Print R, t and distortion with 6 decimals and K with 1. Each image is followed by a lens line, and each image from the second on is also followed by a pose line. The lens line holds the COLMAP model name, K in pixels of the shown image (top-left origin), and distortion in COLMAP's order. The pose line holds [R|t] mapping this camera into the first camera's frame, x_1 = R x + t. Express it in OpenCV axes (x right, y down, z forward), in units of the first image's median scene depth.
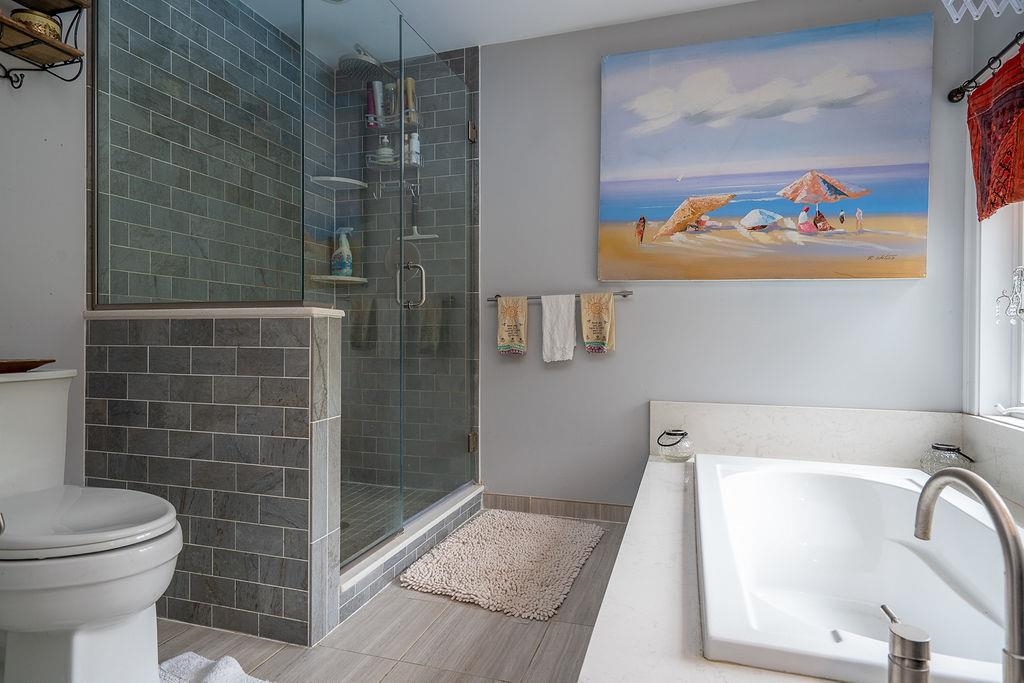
lens RADIAL K [[558.3, 0, 513.2], [0, 558.3, 335.3], [0, 0, 1]] dist [-0.000543, 0.005223]
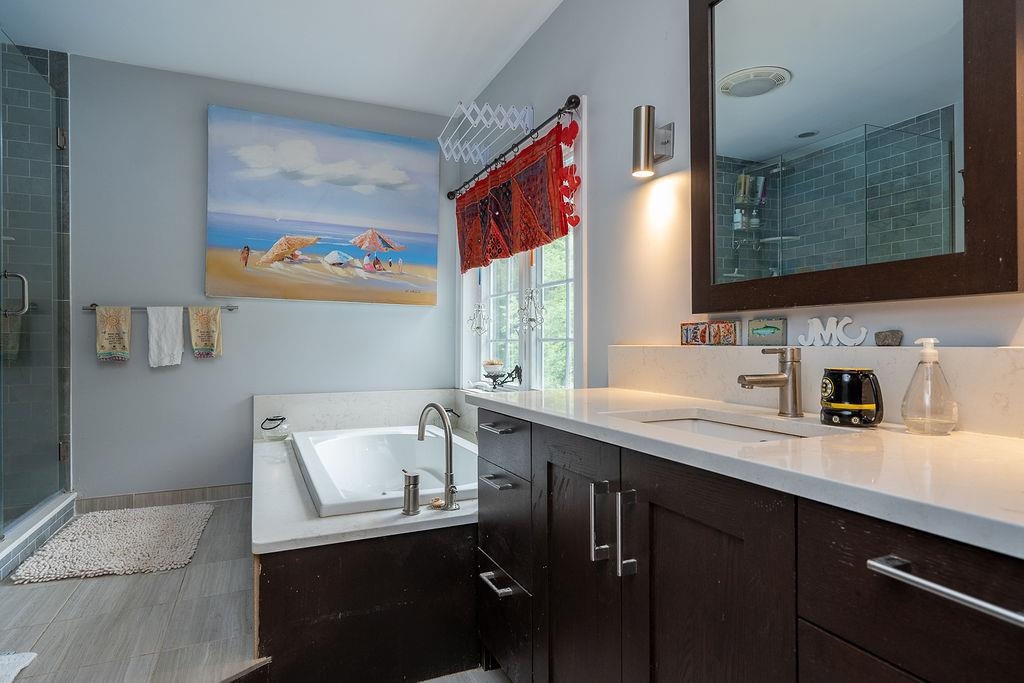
lens RADIAL K [[558.3, 0, 510.4], [0, 558.3, 340.7], [0, 0, 1]] dist [-0.000543, 0.005223]
pose [[0.742846, -0.002209, 0.669458, -0.163630], [0.003491, 0.999994, -0.000575, -0.001021], [-0.669453, 0.002764, 0.742849, -0.305980]]
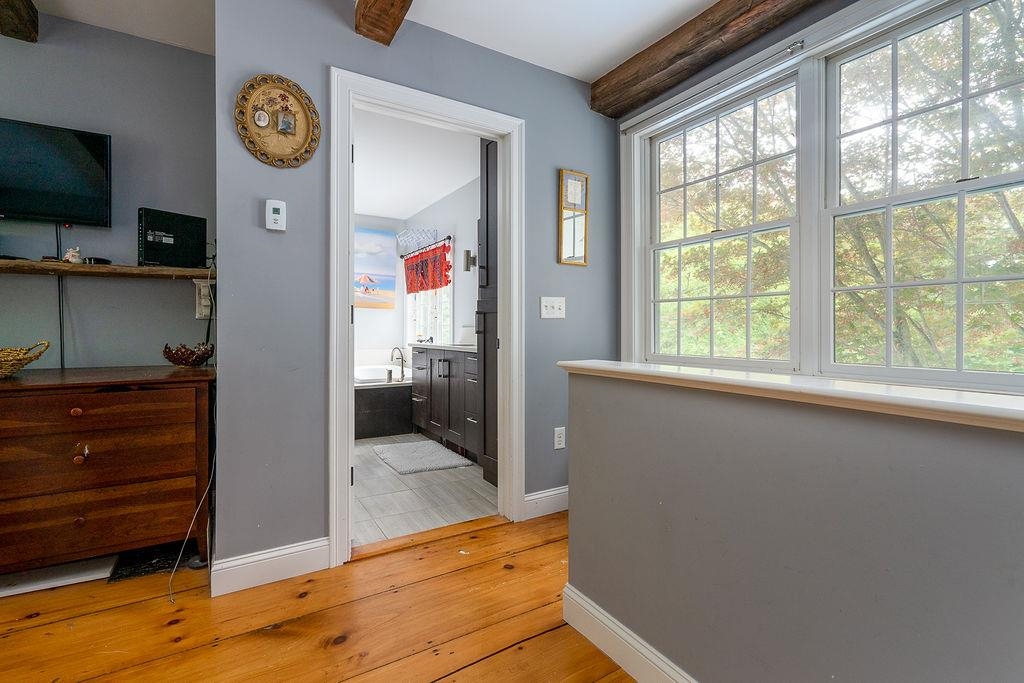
lens RADIAL K [[463.2, 0, 506.9], [0, 463.2, 333.0], [0, 0, 1]] dist [-0.002038, 0.000668]
pose [[0.652318, -0.006252, 0.757919, -0.881729], [-0.003176, 0.999935, 0.010981, 0.008016], [-0.757938, -0.009570, 0.652256, -1.254032]]
